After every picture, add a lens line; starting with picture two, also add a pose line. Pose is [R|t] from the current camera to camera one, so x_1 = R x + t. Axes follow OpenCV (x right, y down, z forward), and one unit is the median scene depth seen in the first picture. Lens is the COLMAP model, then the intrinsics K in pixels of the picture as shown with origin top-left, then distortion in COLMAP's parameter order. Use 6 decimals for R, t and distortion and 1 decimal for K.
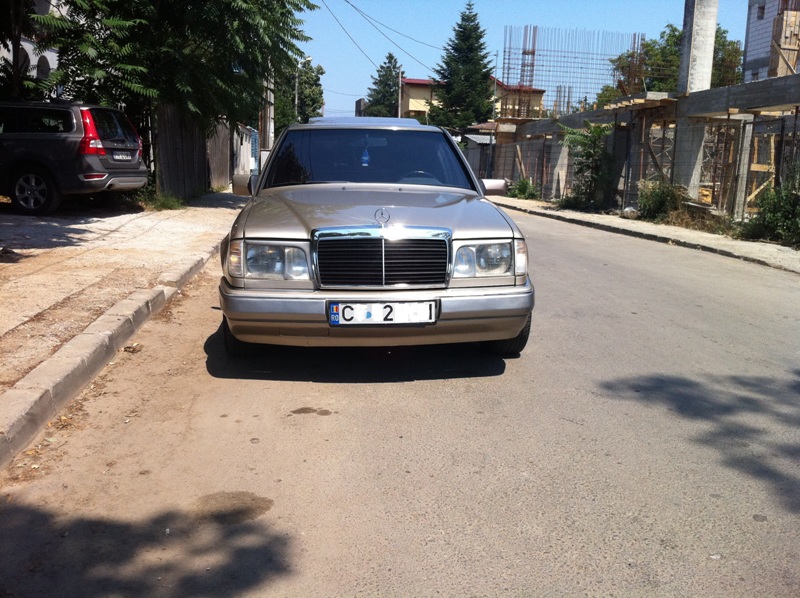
lens RADIAL K [[765.9, 0, 400.7], [0, 765.9, 327.0], [0, 0, 1]] dist [0.084644, -0.229944]
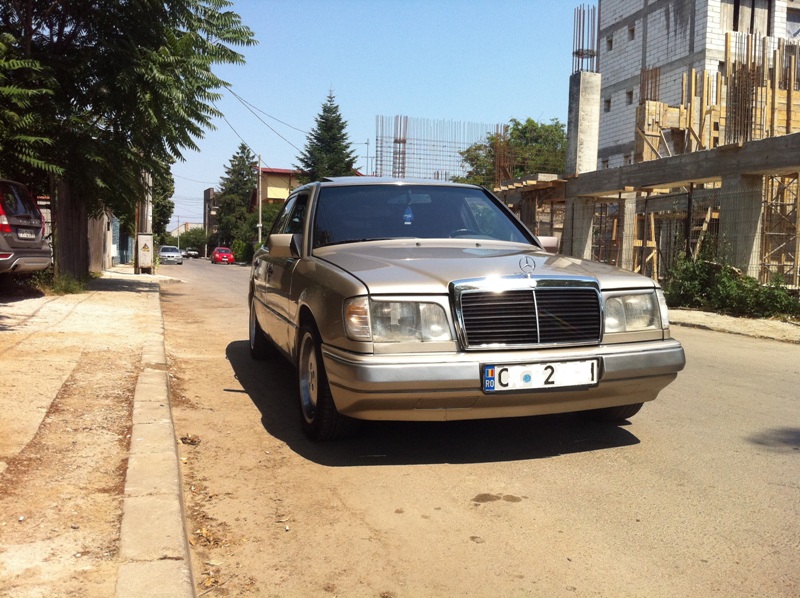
lens RADIAL K [[765.9, 0, 400.7], [0, 765.9, 327.0], [0, 0, 1]] dist [0.084644, -0.229944]
pose [[0.980898, -0.033853, 0.191555, -0.121551], [0.054932, 0.992866, -0.105828, 0.003587], [-0.186605, 0.114329, 0.975760, 0.067633]]
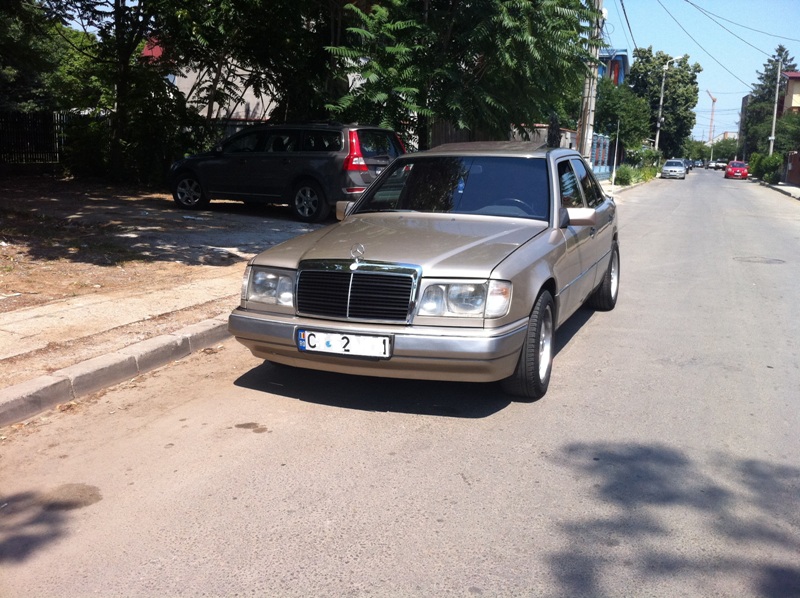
lens RADIAL K [[757.0, 0, 399.1], [0, 757.0, 314.2], [0, 0, 1]] dist [0.079725, -0.194221]
pose [[0.887795, 0.083045, -0.452684, 0.182537], [-0.089888, 0.995931, 0.006418, -0.025636], [0.451375, 0.034993, 0.891648, 0.039850]]
